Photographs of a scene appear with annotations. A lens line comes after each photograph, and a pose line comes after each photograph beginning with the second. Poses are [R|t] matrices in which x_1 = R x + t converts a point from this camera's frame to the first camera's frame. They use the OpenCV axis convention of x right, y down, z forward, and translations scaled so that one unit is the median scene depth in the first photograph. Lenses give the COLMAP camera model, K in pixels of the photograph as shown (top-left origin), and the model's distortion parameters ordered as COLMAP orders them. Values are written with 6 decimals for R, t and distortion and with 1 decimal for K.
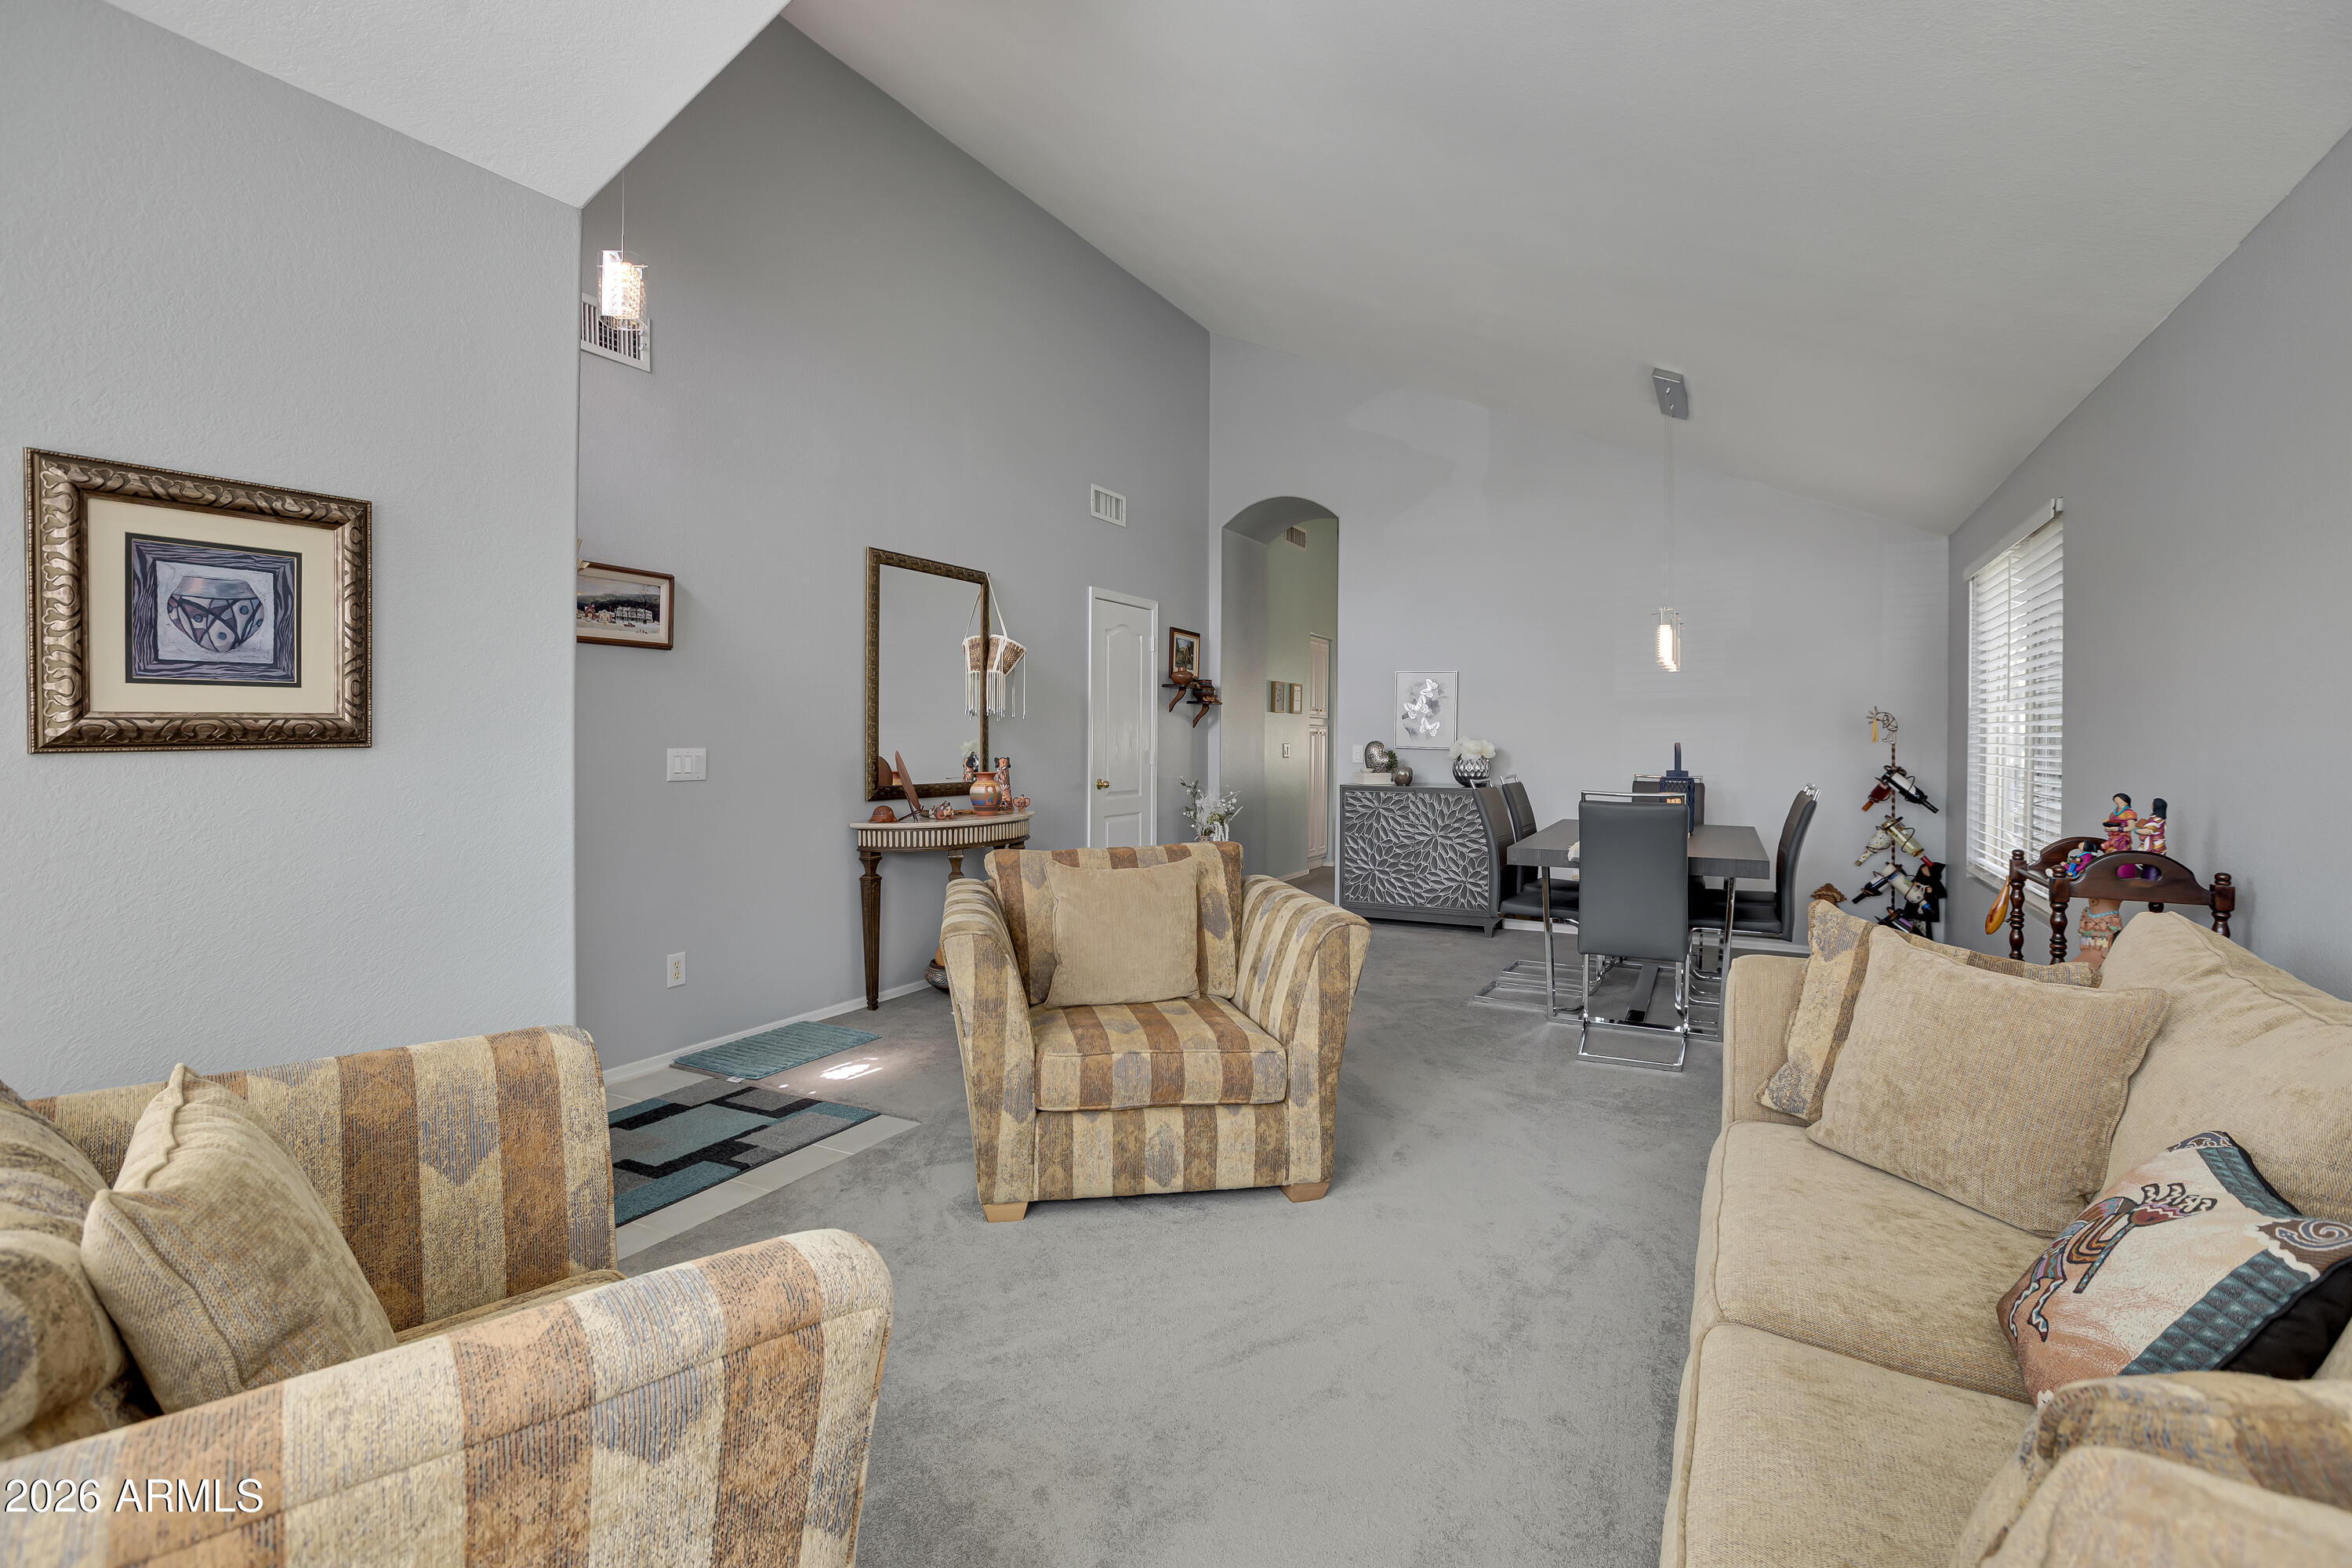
lens RADIAL K [[1075.9, 0, 1178.7], [0, 1075.9, 752.6], [0, 0, 1]] dist [-0.028280, 0.008313]
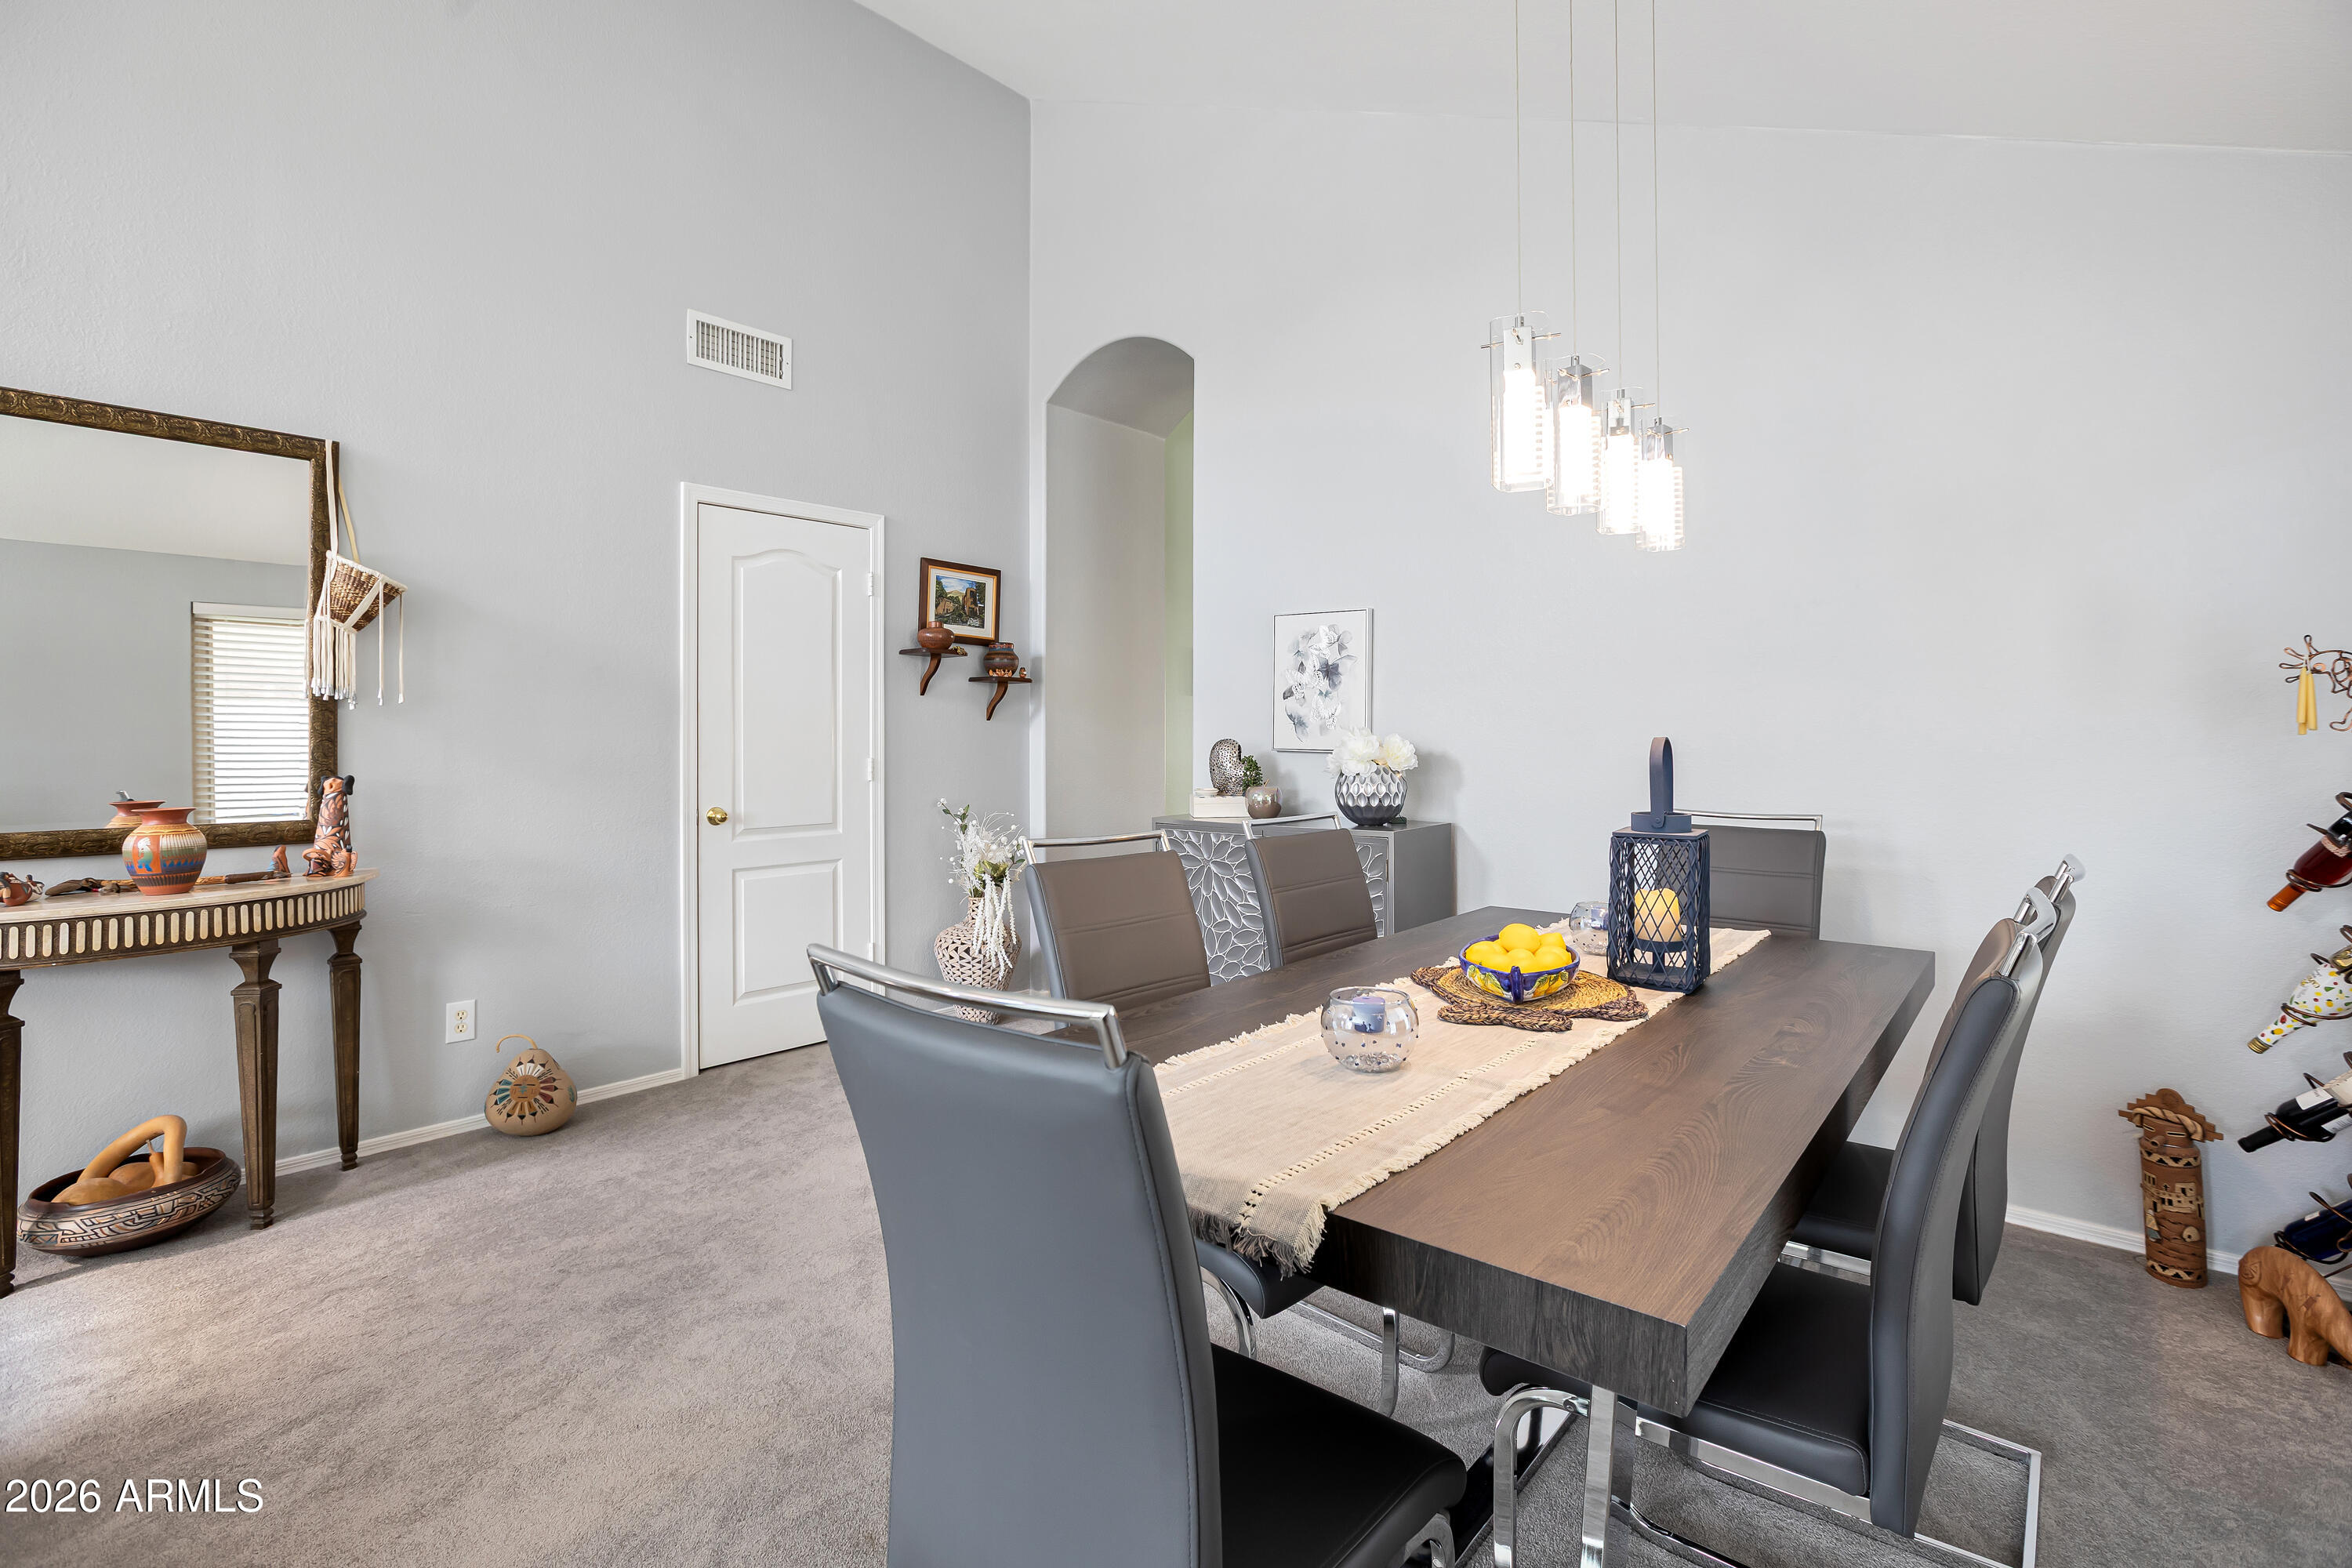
lens RADIAL K [[1075.9, 0, 1178.7], [0, 1075.9, 752.6], [0, 0, 1]] dist [-0.028280, 0.008313]
pose [[0.969827, -0.006275, -0.243715, 0.297159], [0.006112, 0.999980, -0.001425, -0.002723], [0.243719, -0.000108, 0.969846, 0.450164]]
